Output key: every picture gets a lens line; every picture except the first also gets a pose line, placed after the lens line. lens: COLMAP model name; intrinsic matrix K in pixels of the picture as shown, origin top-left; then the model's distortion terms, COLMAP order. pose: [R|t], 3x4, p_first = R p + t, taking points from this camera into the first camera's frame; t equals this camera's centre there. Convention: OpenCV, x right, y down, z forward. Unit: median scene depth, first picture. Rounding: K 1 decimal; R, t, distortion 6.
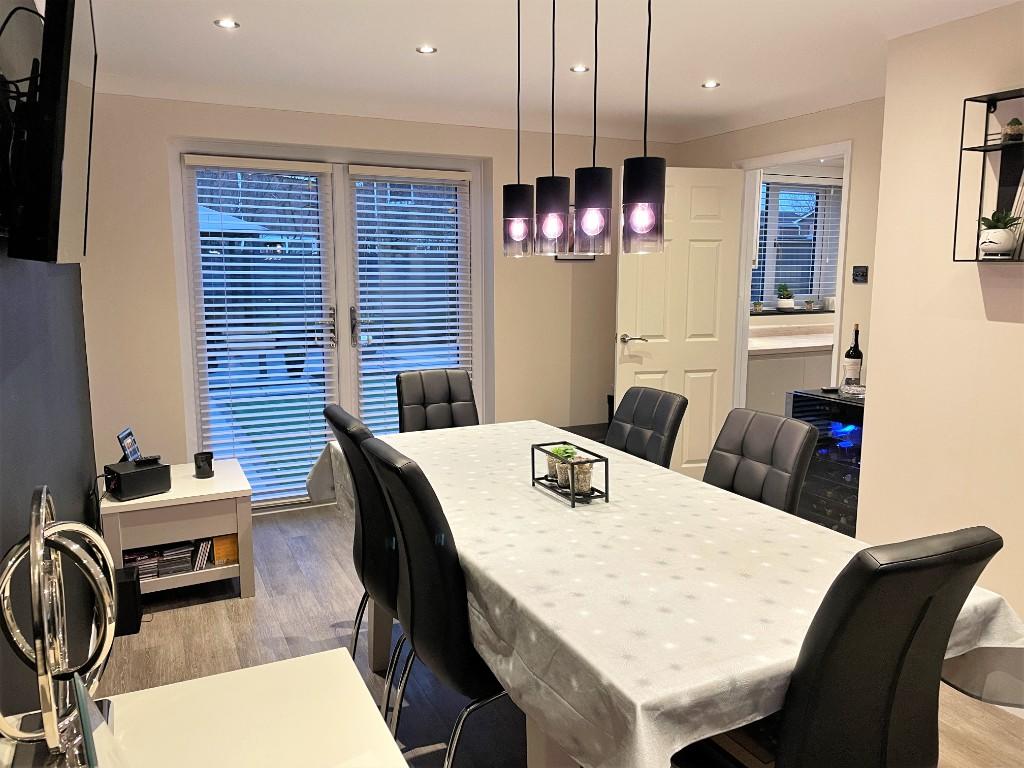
lens RADIAL K [[774.1, 0, 510.6], [0, 774.1, 378.7], [0, 0, 1]] dist [0.106485, -0.126527]
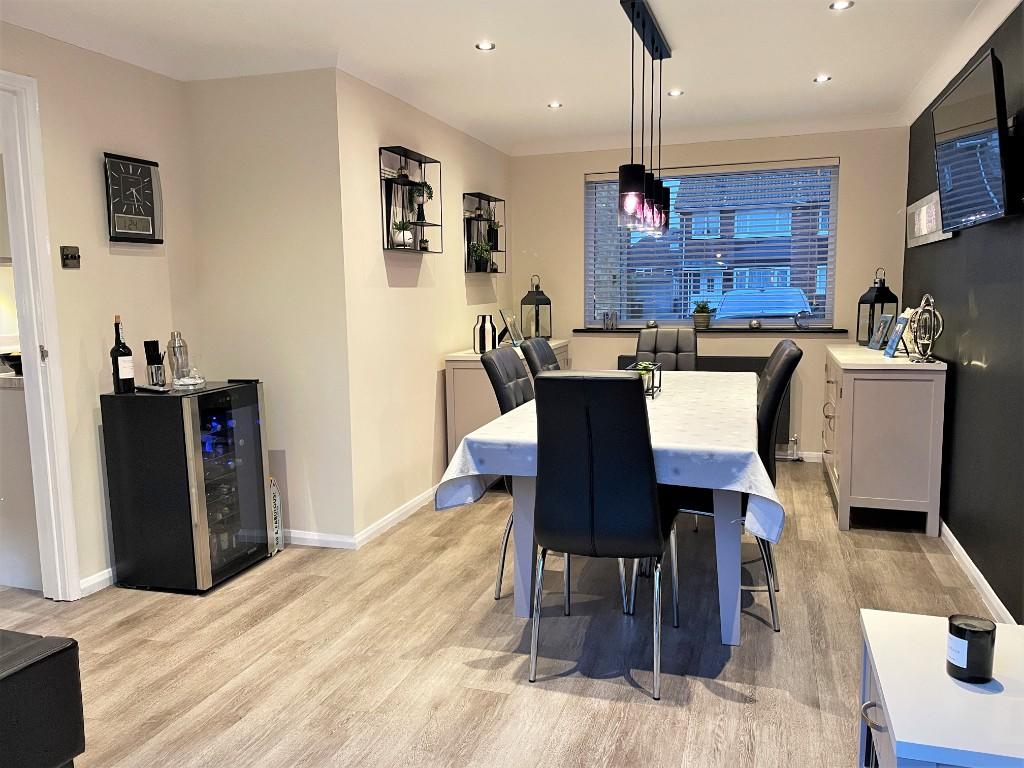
lens RADIAL K [[774.1, 0, 510.6], [0, 774.1, 378.7], [0, 0, 1]] dist [0.106485, -0.126527]
pose [[-0.718925, -0.071518, 0.691399, -0.551469], [0.113788, 0.969165, 0.218568, -0.170088], [-0.685711, 0.235807, -0.688619, 1.582915]]
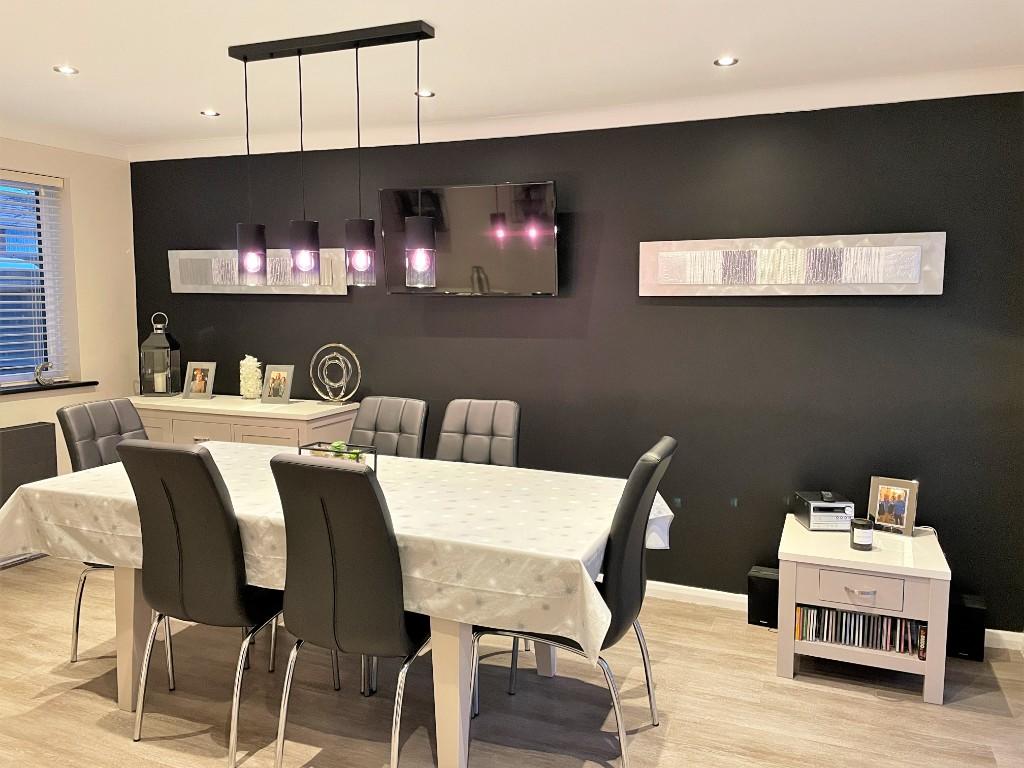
lens RADIAL K [[774.1, 0, 510.6], [0, 774.1, 378.7], [0, 0, 1]] dist [0.106485, -0.126527]
pose [[-0.745480, 0.063056, -0.663539, 0.493292], [-0.105470, 0.971813, 0.210846, -0.214824], [0.658130, 0.227165, -0.717817, 1.460553]]
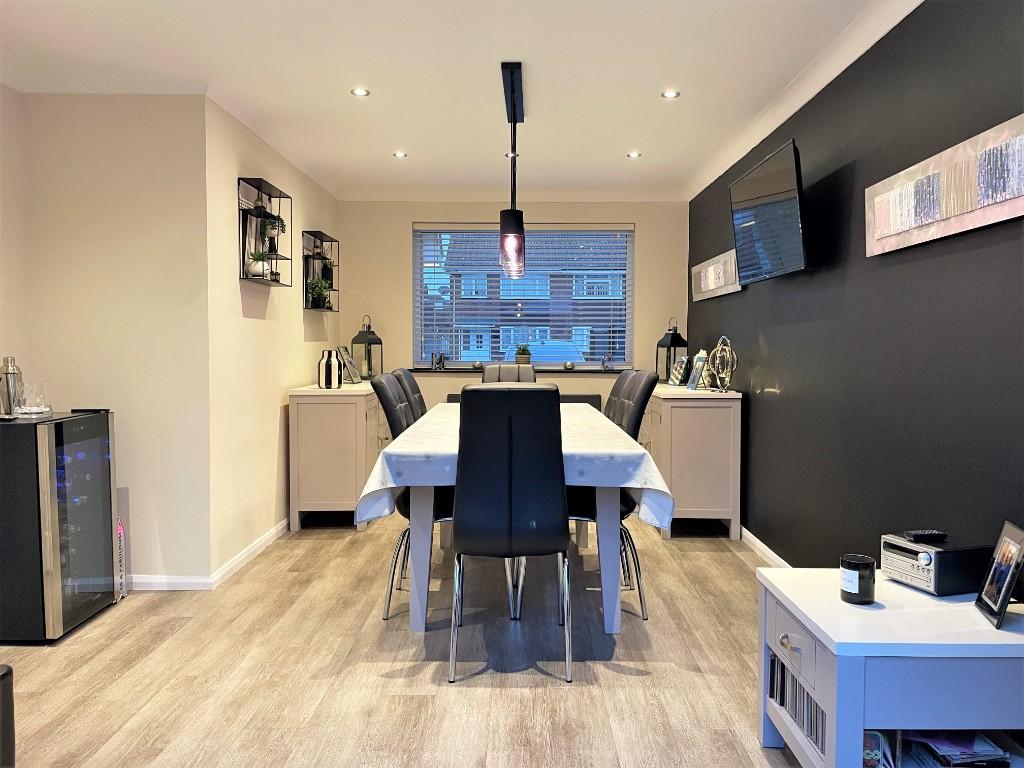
lens RADIAL K [[776.4, 0, 509.3], [0, 776.4, 372.6], [0, 0, 1]] dist [0.105485, -0.126235]
pose [[-0.893264, -0.022305, 0.448978, -0.463506], [0.058776, 0.984399, 0.165841, -0.155902], [-0.445673, 0.174528, -0.878018, 1.741221]]
